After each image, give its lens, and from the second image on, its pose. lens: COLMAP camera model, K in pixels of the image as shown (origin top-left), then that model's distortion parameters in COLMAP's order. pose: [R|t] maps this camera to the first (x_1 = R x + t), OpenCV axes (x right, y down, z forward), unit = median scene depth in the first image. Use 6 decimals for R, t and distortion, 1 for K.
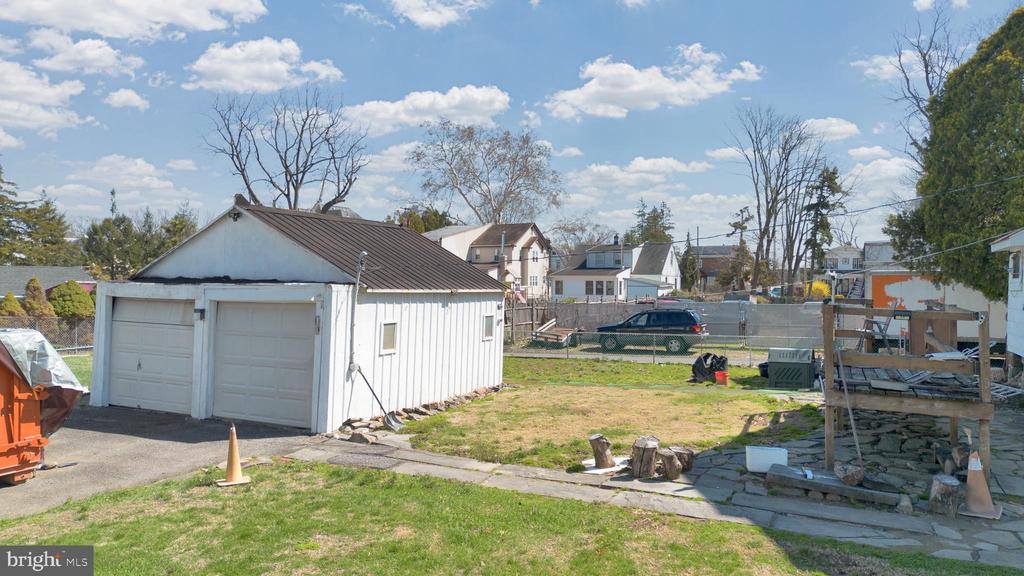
lens RADIAL K [[722.7, 0, 509.5], [0, 722.7, 286.9], [0, 0, 1]] dist [0.082320, -0.078459]
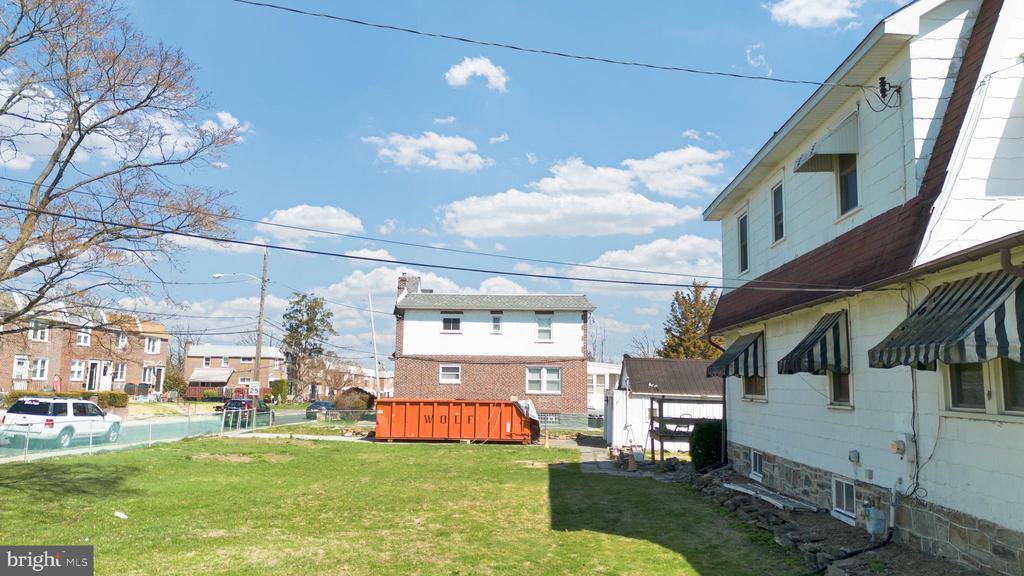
lens RADIAL K [[722.7, 0, 509.5], [0, 722.7, 286.9], [0, 0, 1]] dist [0.082320, -0.078459]
pose [[0.387288, -0.124210, -0.913553, 1.846598], [-0.031954, 0.988479, -0.147944, 0.024517], [0.921405, 0.086488, 0.378857, -0.323226]]
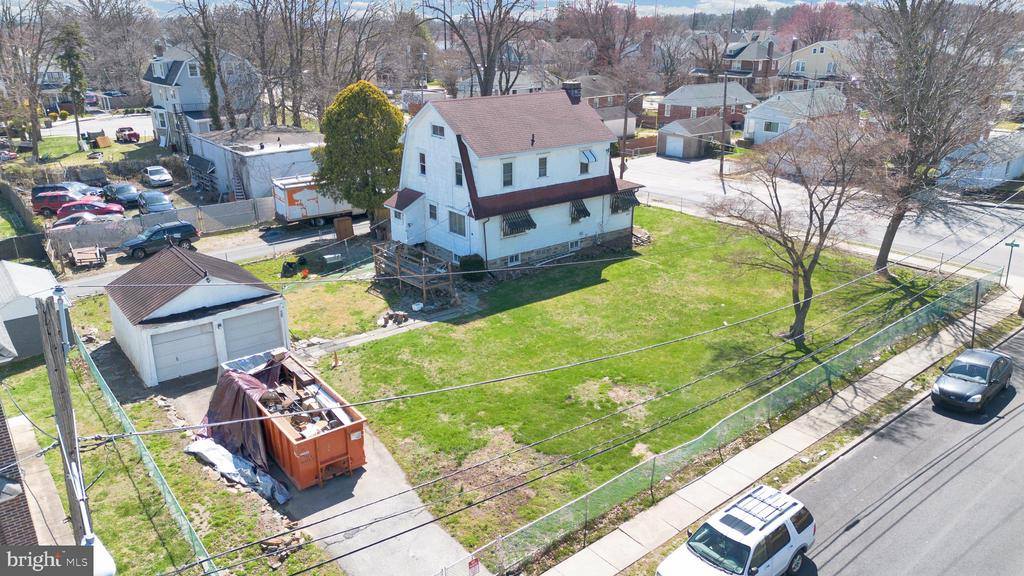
lens RADIAL K [[722.7, 0, 509.5], [0, 722.7, 286.9], [0, 0, 1]] dist [0.082320, -0.078459]
pose [[0.441692, -0.314709, 0.840159, -1.960802], [0.015319, 0.938967, 0.343667, -0.881106], [-0.897036, -0.138924, 0.419555, -0.807957]]
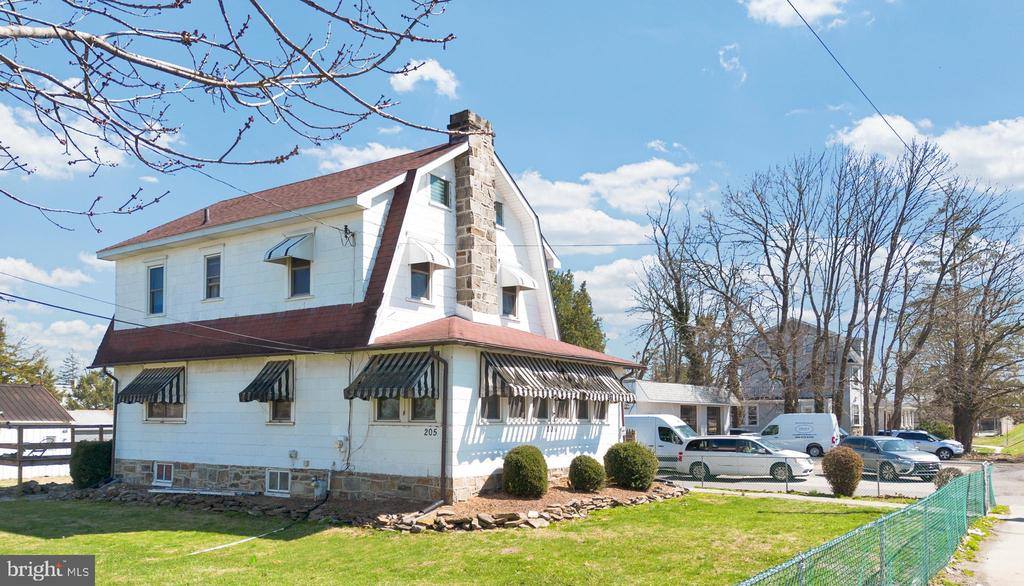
lens RADIAL K [[750.1, 0, 513.4], [0, 750.1, 376.9], [0, 0, 1]] dist [0.040349, -0.002468]
pose [[0.989423, -0.017817, -0.143961, 1.794547], [0.008609, 0.997891, -0.064333, 0.031858], [0.144803, 0.062413, 0.987490, -0.911884]]
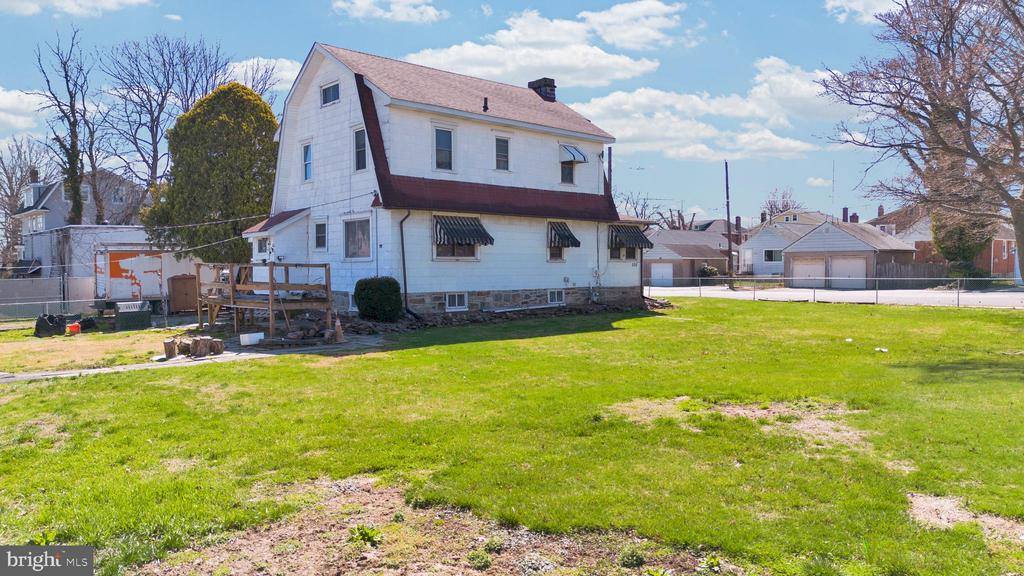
lens RADIAL K [[722.7, 0, 509.5], [0, 722.7, 286.9], [0, 0, 1]] dist [0.082320, -0.078459]
pose [[0.389231, -0.037798, 0.920364, -0.851003], [0.018818, 0.999276, 0.033080, 0.027723], [-0.920948, 0.004444, 0.389660, -0.303867]]
